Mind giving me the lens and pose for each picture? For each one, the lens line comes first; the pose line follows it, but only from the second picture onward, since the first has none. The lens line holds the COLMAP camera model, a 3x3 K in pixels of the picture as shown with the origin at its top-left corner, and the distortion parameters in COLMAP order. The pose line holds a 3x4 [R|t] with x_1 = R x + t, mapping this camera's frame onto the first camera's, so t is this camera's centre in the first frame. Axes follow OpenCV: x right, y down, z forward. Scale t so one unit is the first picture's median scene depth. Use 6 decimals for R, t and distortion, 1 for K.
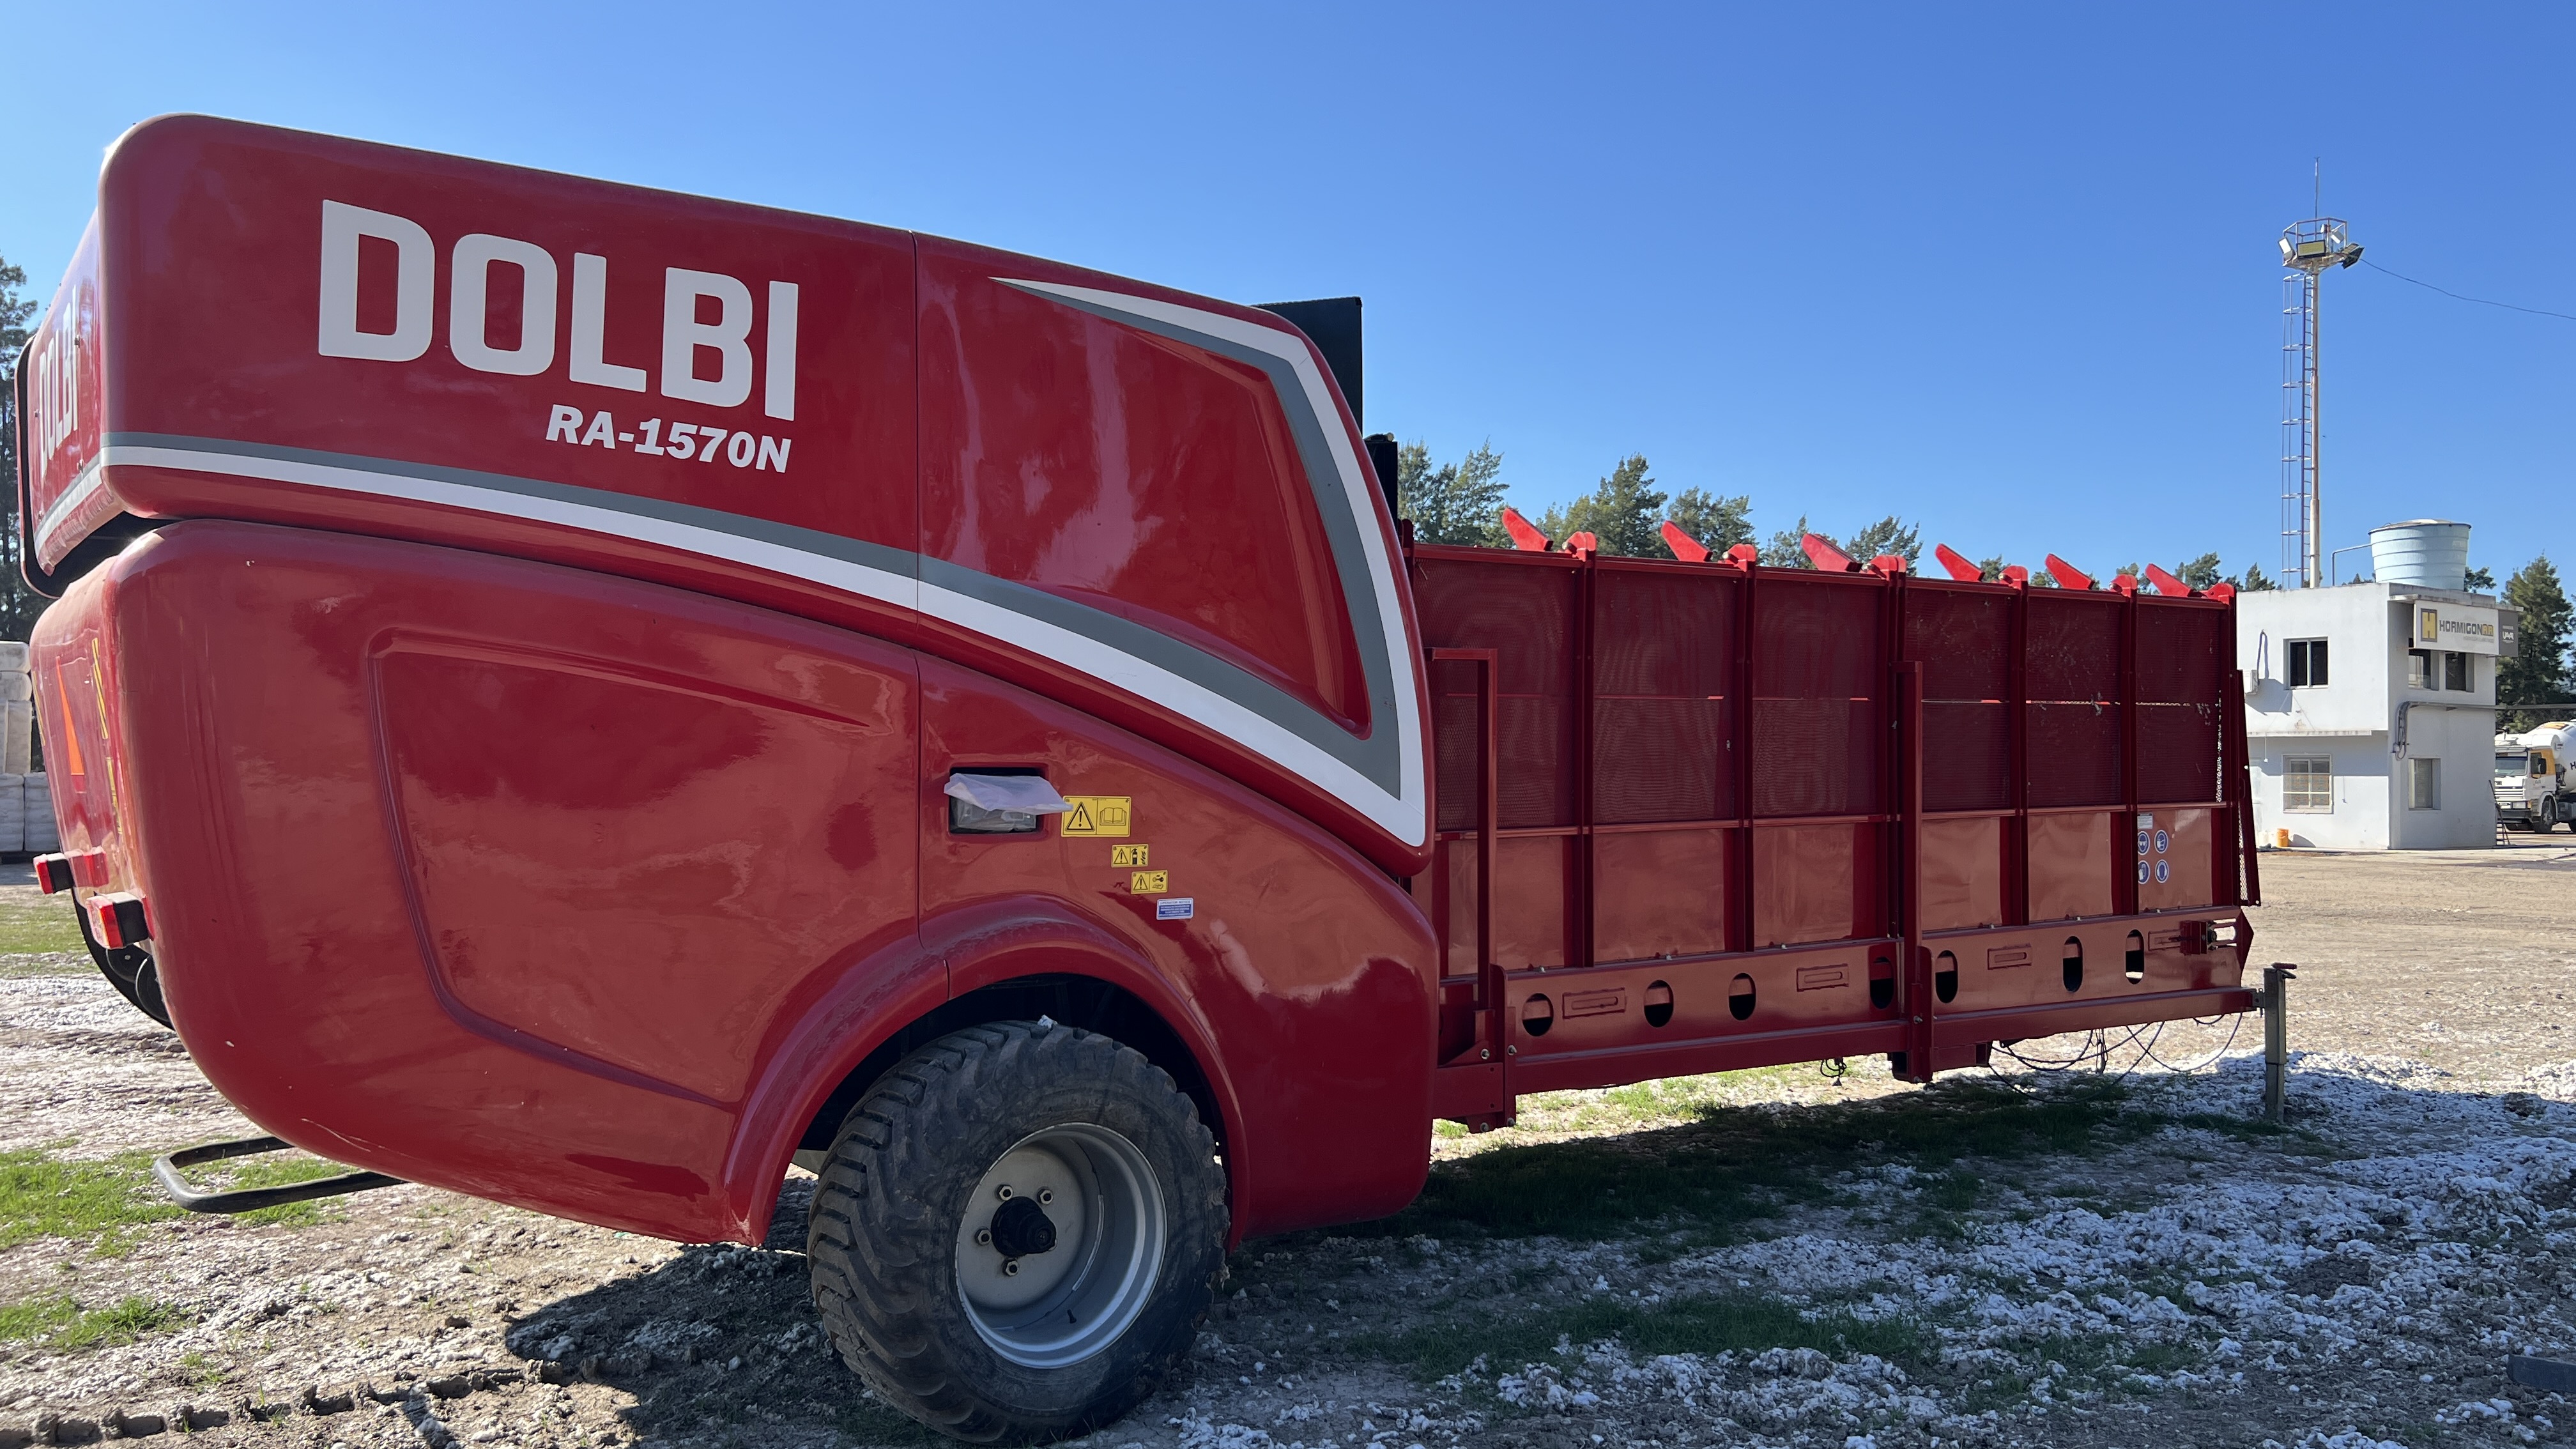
lens RADIAL K [[1928.7, 0, 1288.0], [0, 1928.7, 724.5], [0, 0, 1]] dist [0.001833, 0.005456]
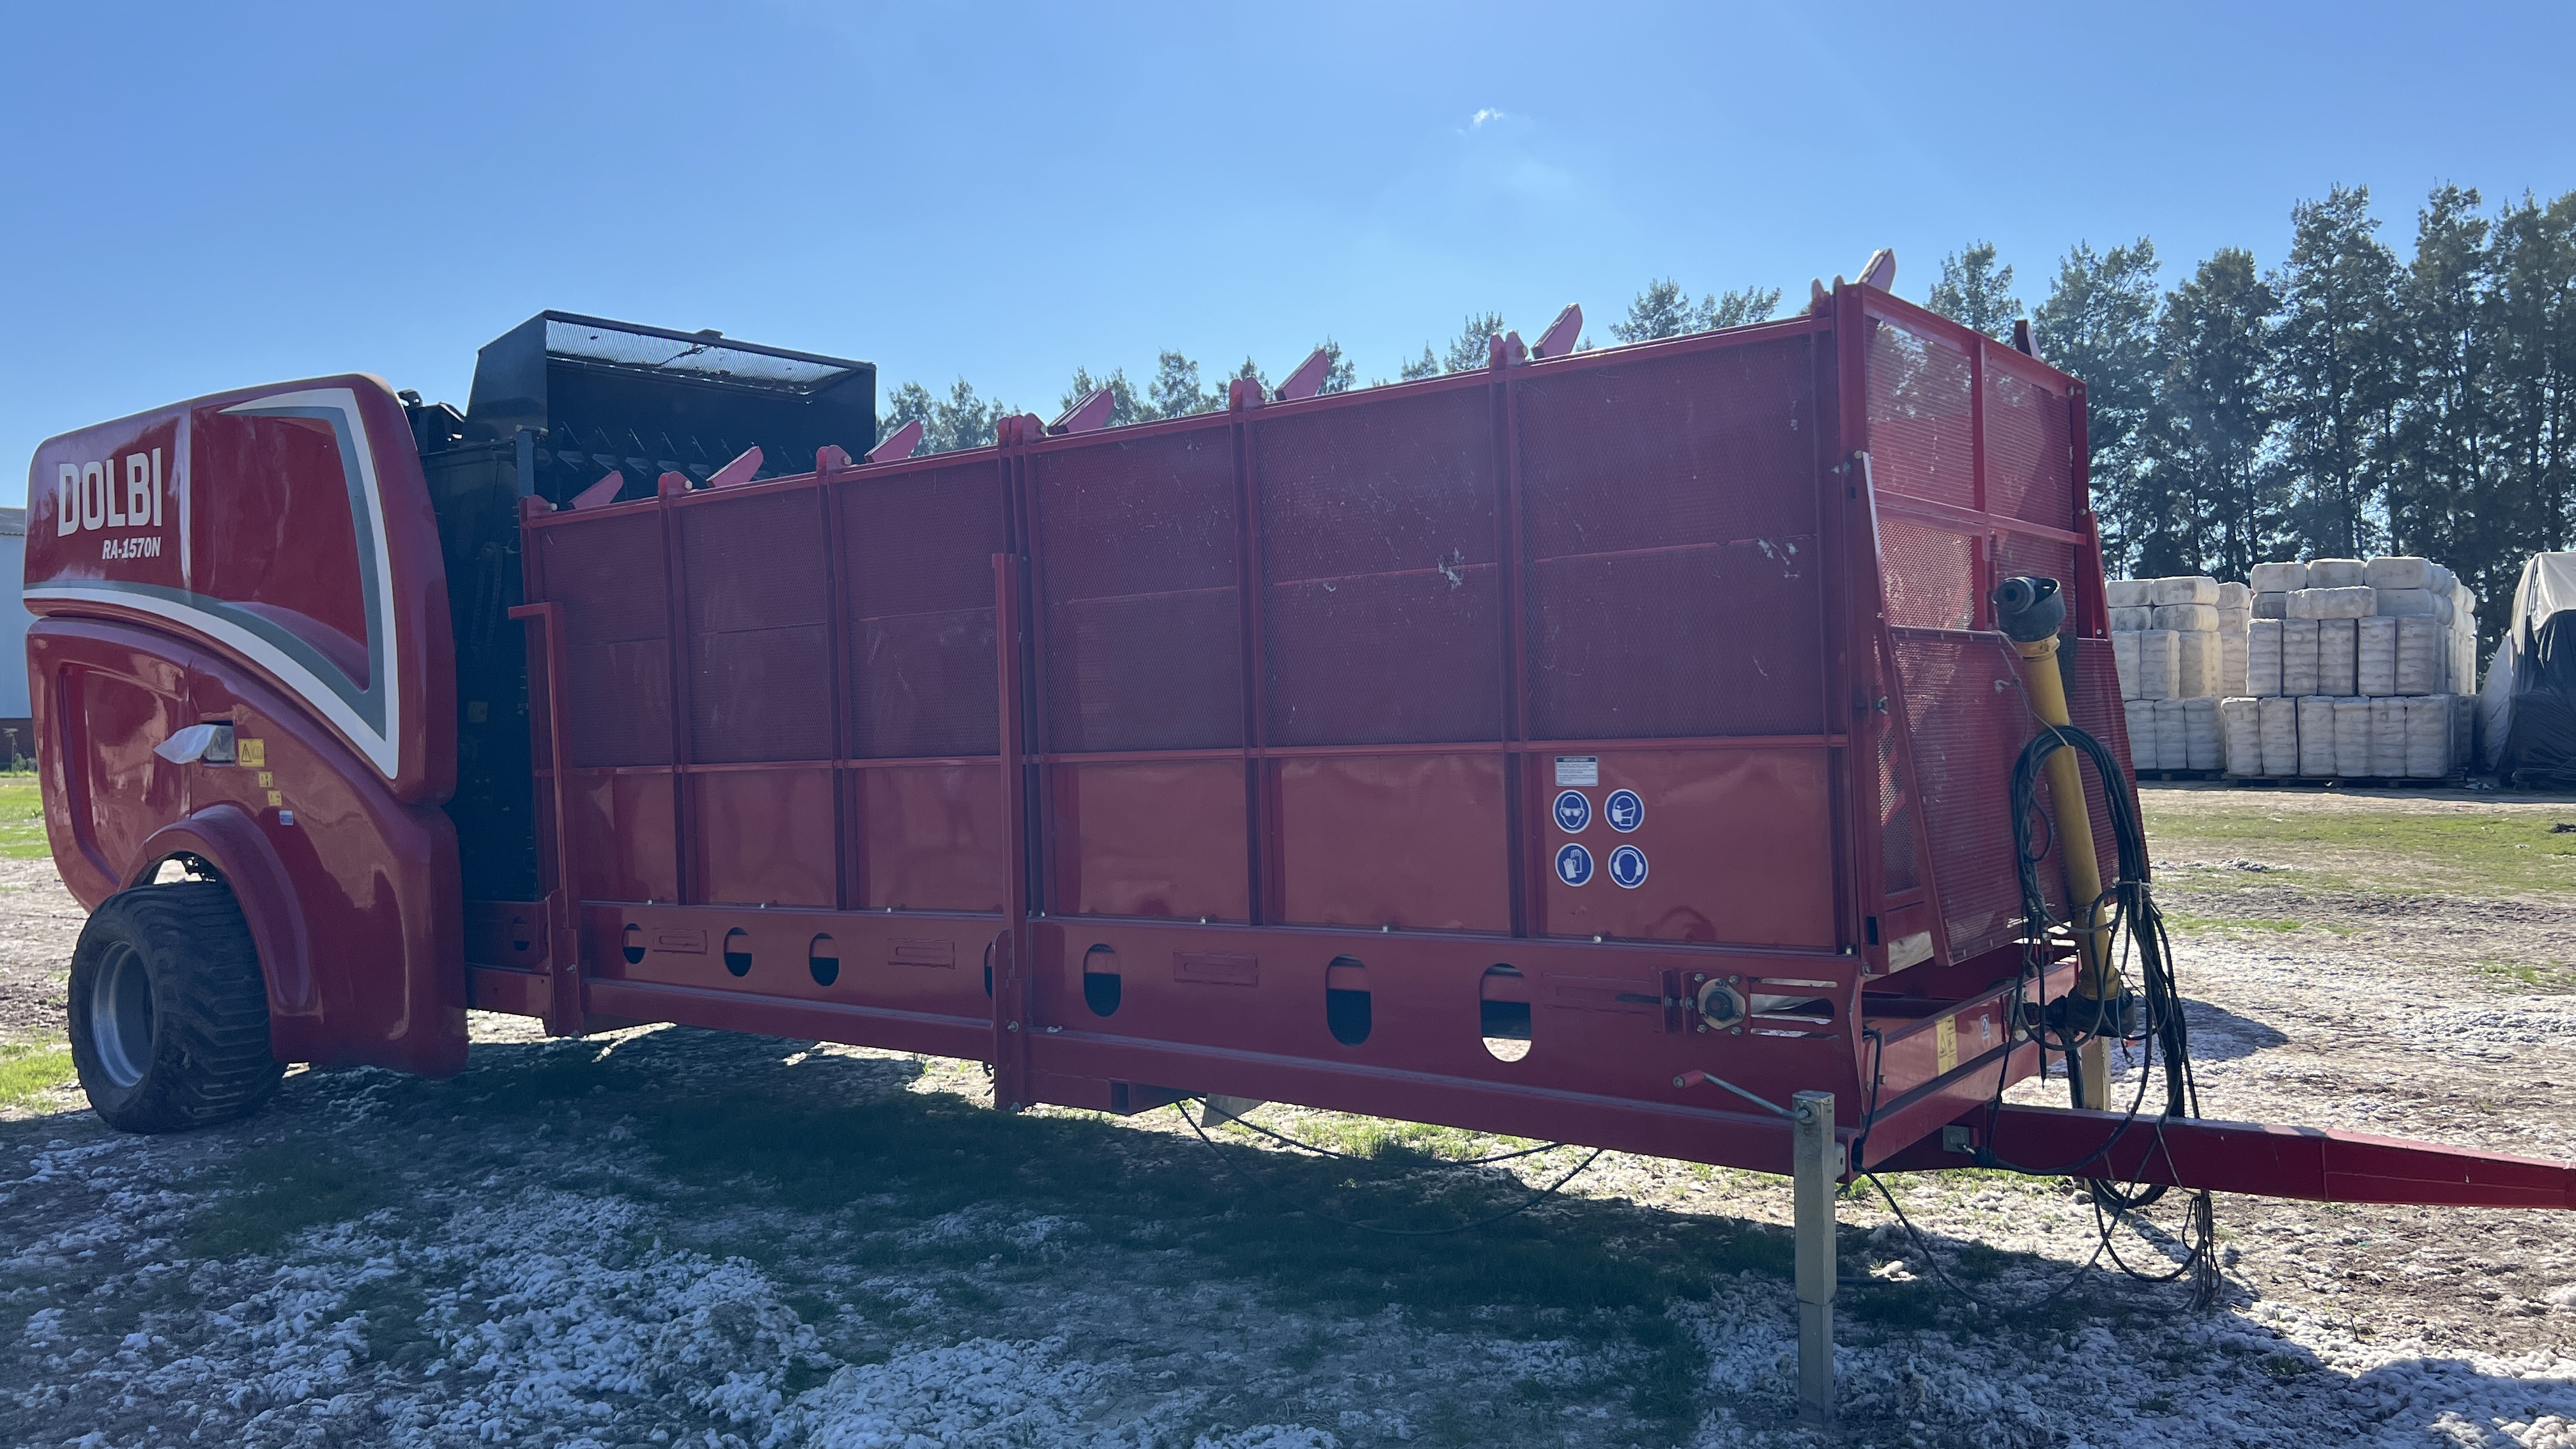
lens RADIAL K [[1928.7, 0, 1288.0], [0, 1928.7, 724.5], [0, 0, 1]] dist [0.001833, 0.005456]
pose [[0.296455, -0.005880, -0.955029, 1.113191], [0.047150, 0.998852, 0.008486, 0.035942], [0.953882, -0.047546, 0.296392, 0.937836]]
